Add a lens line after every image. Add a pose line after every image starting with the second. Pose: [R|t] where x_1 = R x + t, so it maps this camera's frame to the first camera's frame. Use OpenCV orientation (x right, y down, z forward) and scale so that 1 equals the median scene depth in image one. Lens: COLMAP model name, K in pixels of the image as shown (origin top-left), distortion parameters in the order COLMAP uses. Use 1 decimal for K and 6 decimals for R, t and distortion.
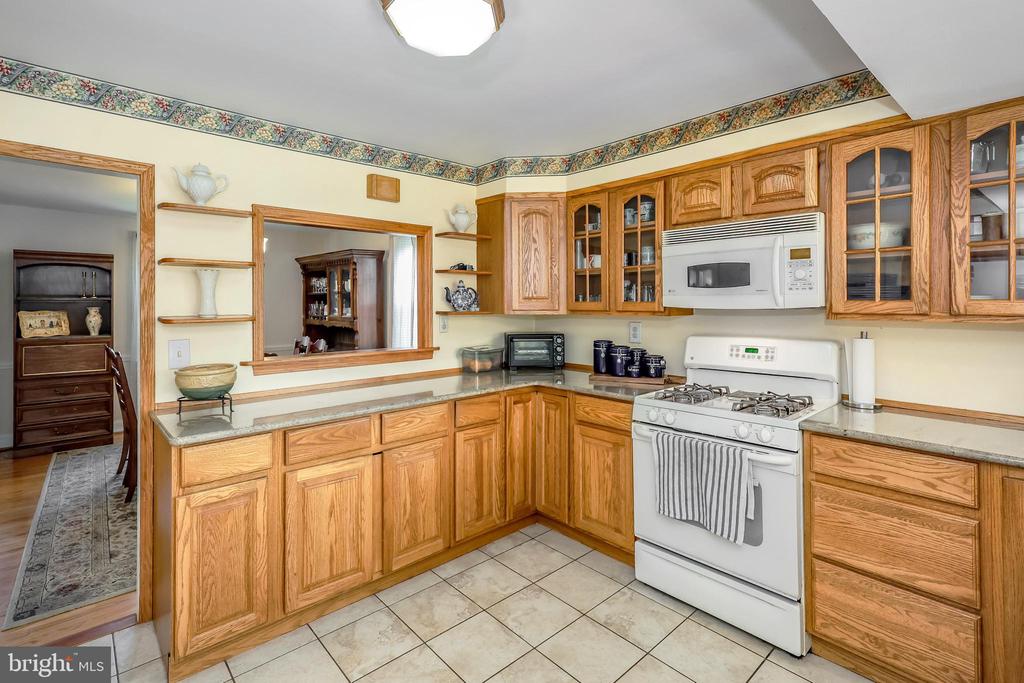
lens RADIAL K [[483.0, 0, 470.0], [0, 483.0, 298.9], [0, 0, 1]] dist [0.014089, -0.000799]
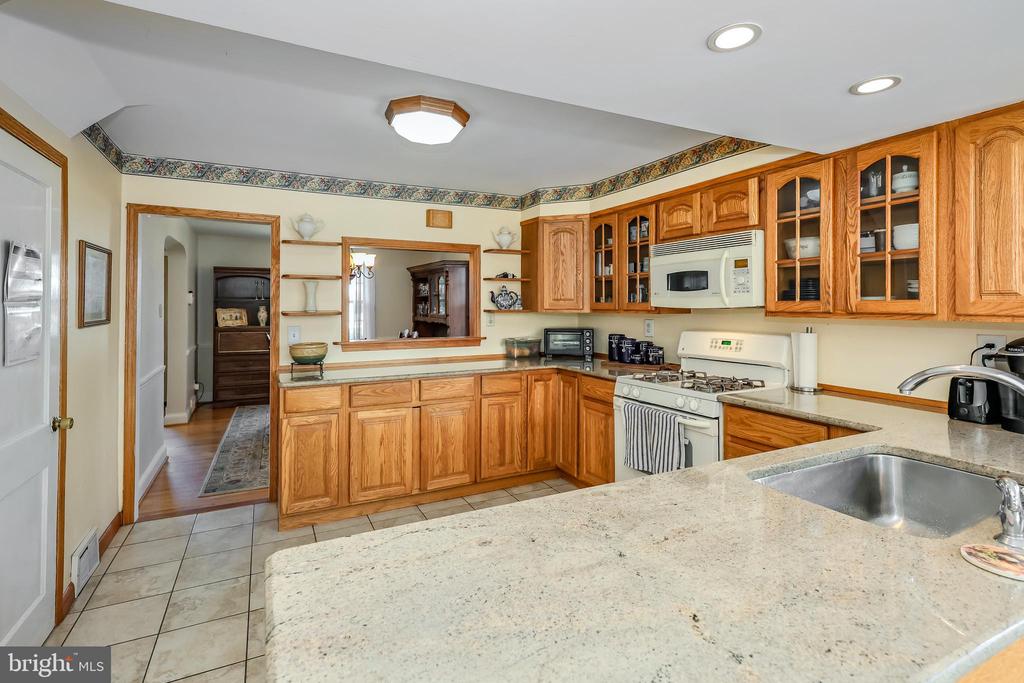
lens RADIAL K [[483.0, 0, 522.3], [0, 483.0, 295.0], [0, 0, 1]] dist [0.014089, -0.000799]
pose [[0.977520, -0.002764, -0.210823, 0.379310], [0.000343, 0.999934, -0.011519, 0.001547], [0.210841, 0.011188, 0.977456, -0.314848]]
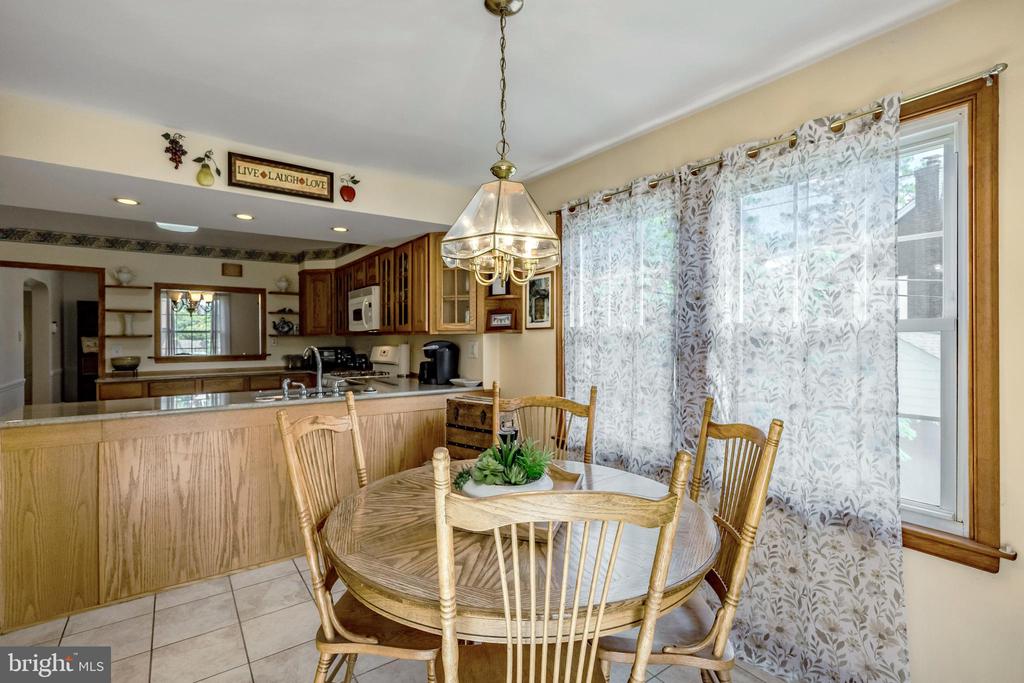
lens RADIAL K [[483.0, 0, 484.0], [0, 483.0, 335.4], [0, 0, 1]] dist [0.014089, -0.000799]
pose [[0.992832, -0.000024, -0.119516, 1.191207], [0.000481, 0.999993, 0.003788, 0.027857], [0.119515, -0.003819, 0.992825, -0.905048]]
